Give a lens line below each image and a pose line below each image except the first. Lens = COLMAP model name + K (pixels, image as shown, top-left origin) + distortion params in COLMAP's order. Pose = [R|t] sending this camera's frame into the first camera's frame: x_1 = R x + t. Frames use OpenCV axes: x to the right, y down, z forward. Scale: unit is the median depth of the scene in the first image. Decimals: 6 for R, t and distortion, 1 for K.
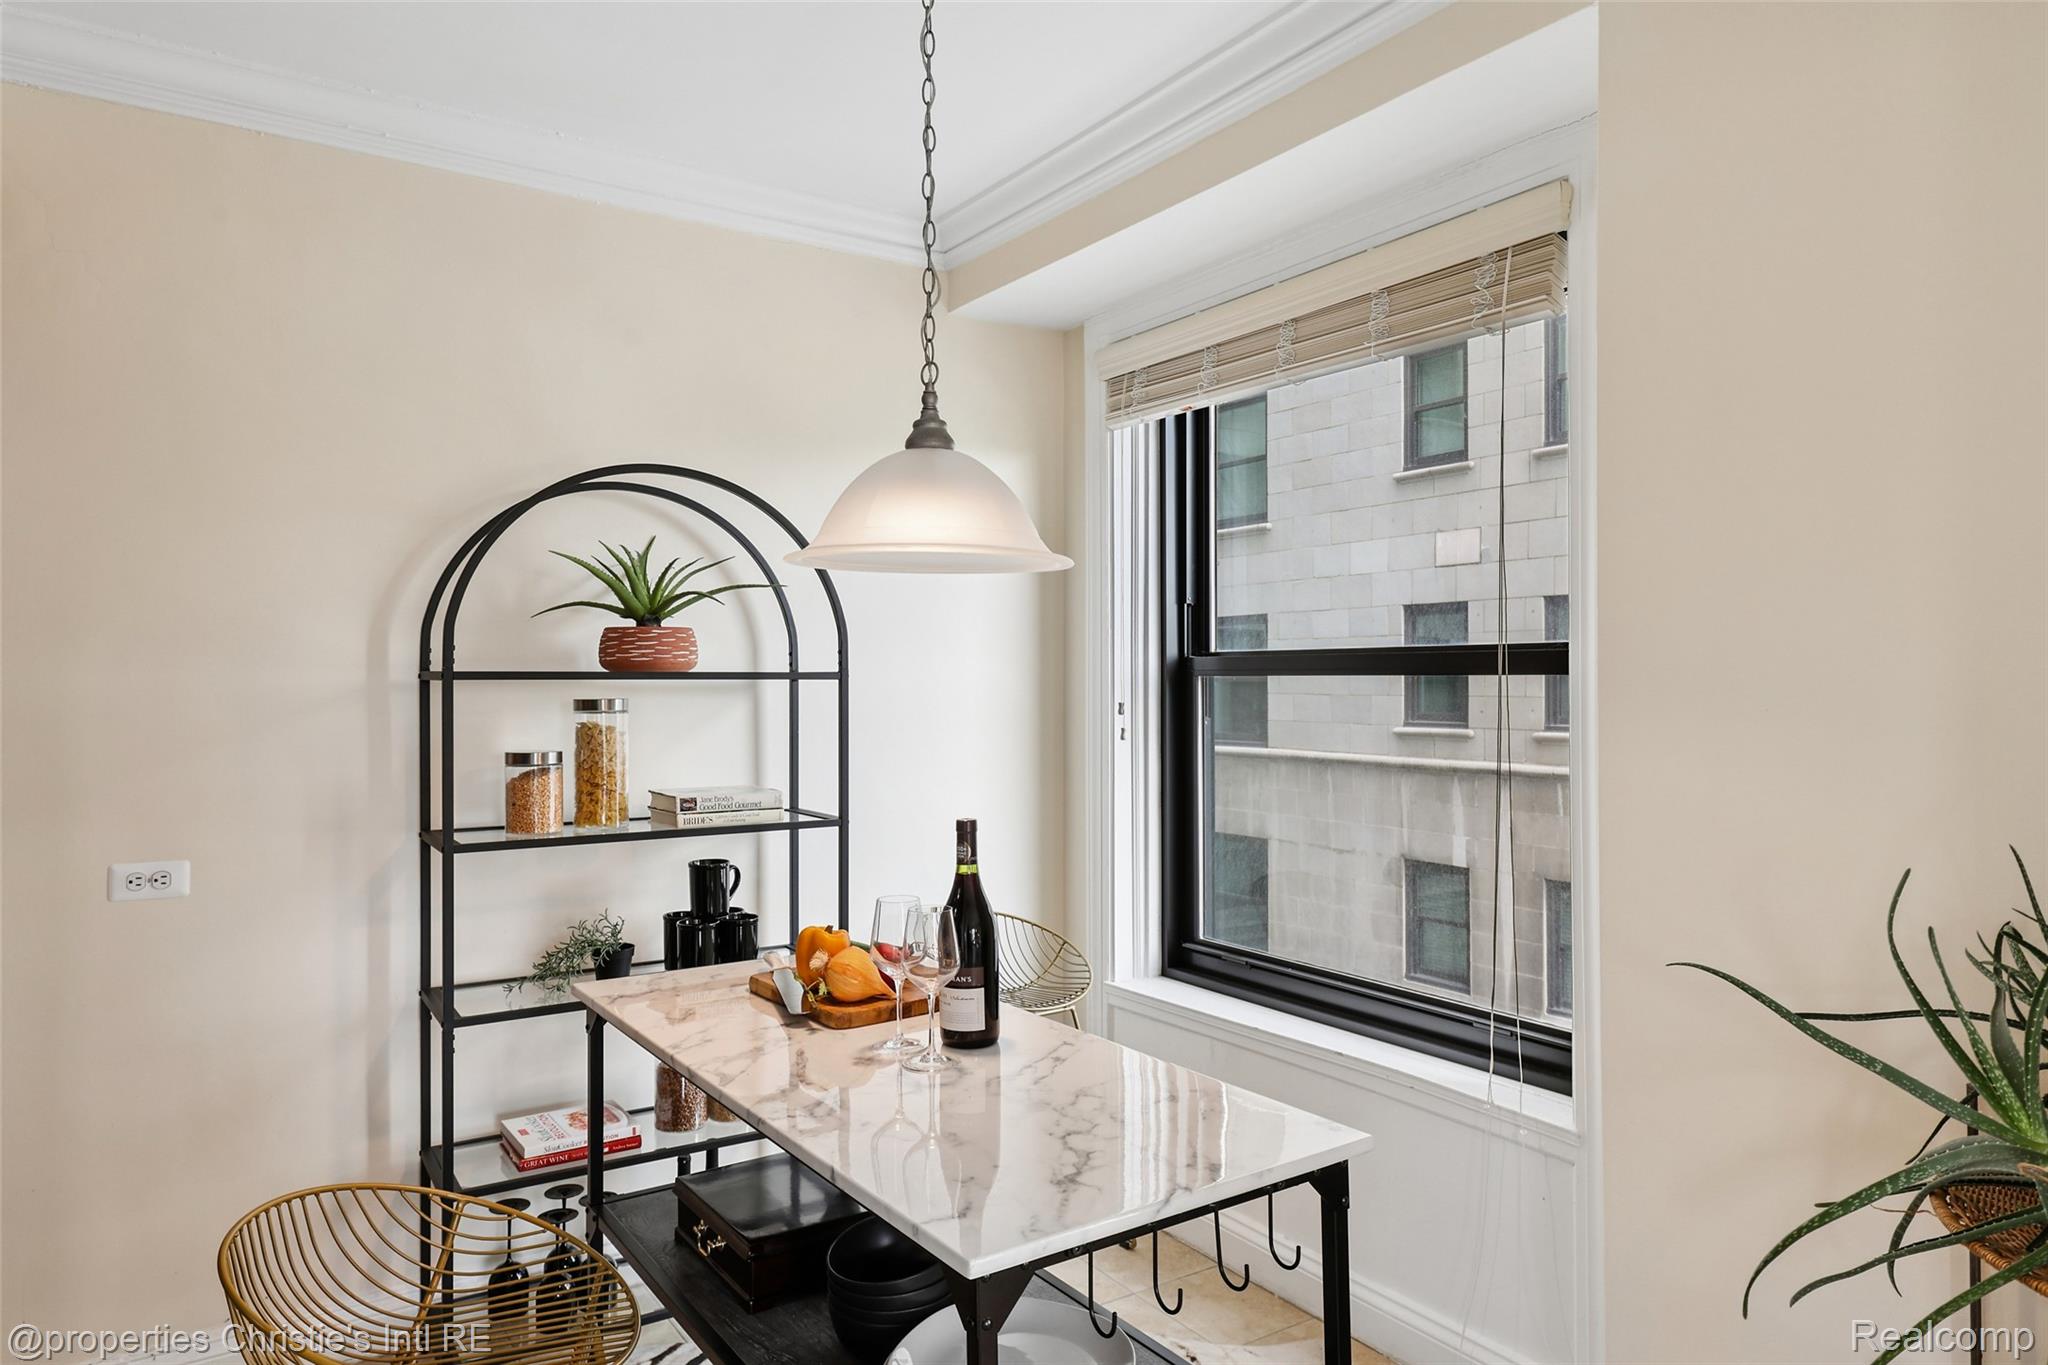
lens RADIAL K [[1267.6, 0, 1033.8], [0, 1267.6, 682.3], [0, 0, 1]] dist [0.049120, 0.000050]
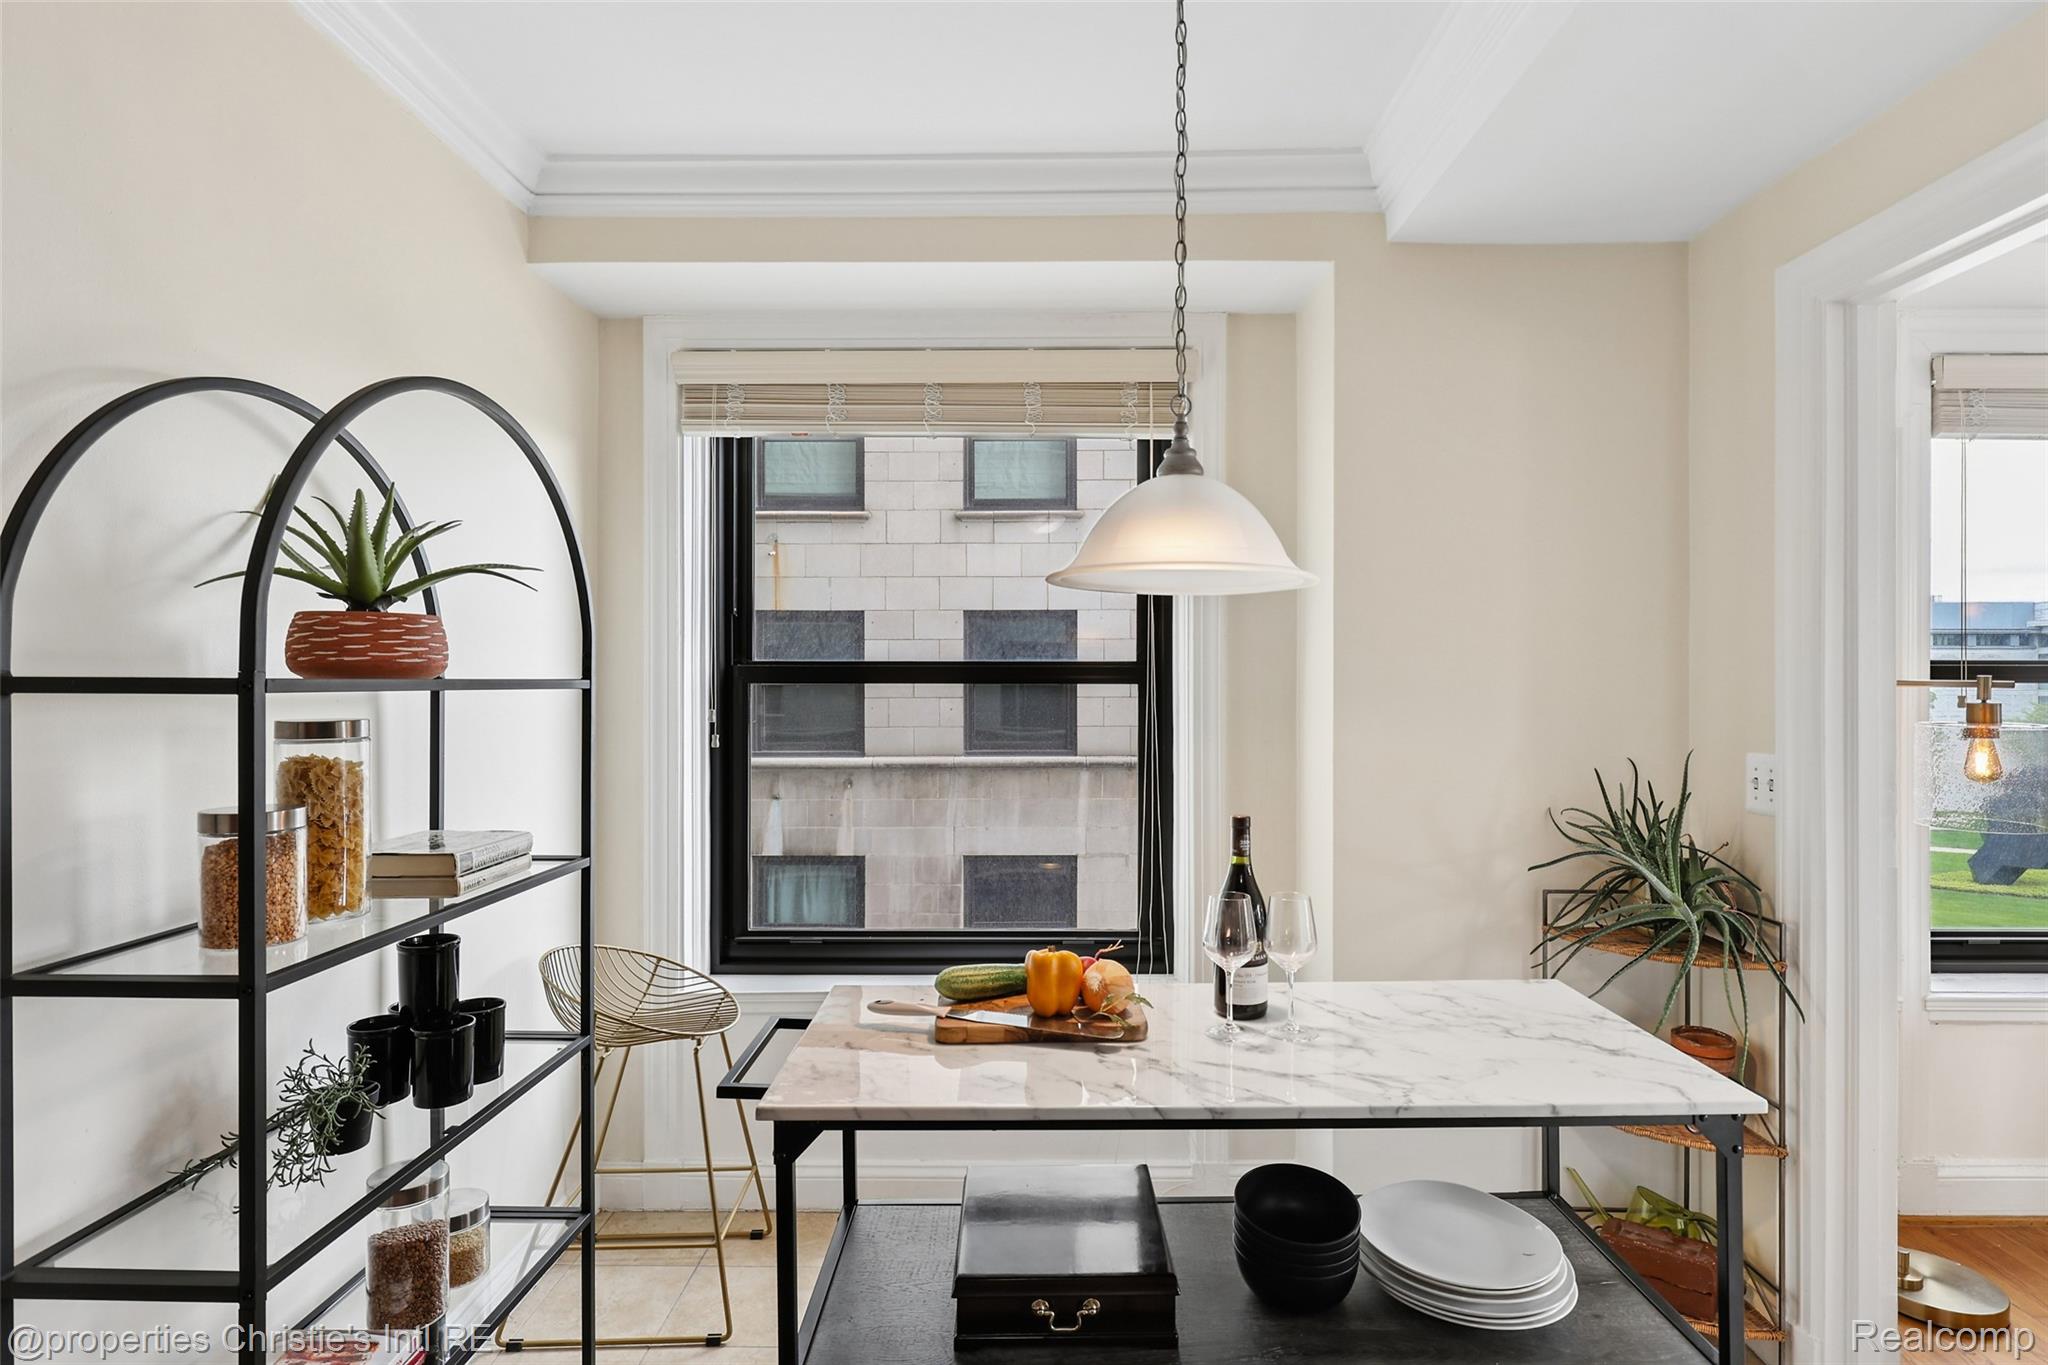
lens RADIAL K [[1053.6, 0, 1026.7], [0, 1053.6, 678.5], [0, 0, 1]] dist [0.001828, 0.000499]
pose [[0.568426, 0.004310, 0.822723, -0.561440], [0.003397, 0.999965, -0.007585, -0.003017], [-0.822728, 0.007106, 0.568391, 0.383742]]
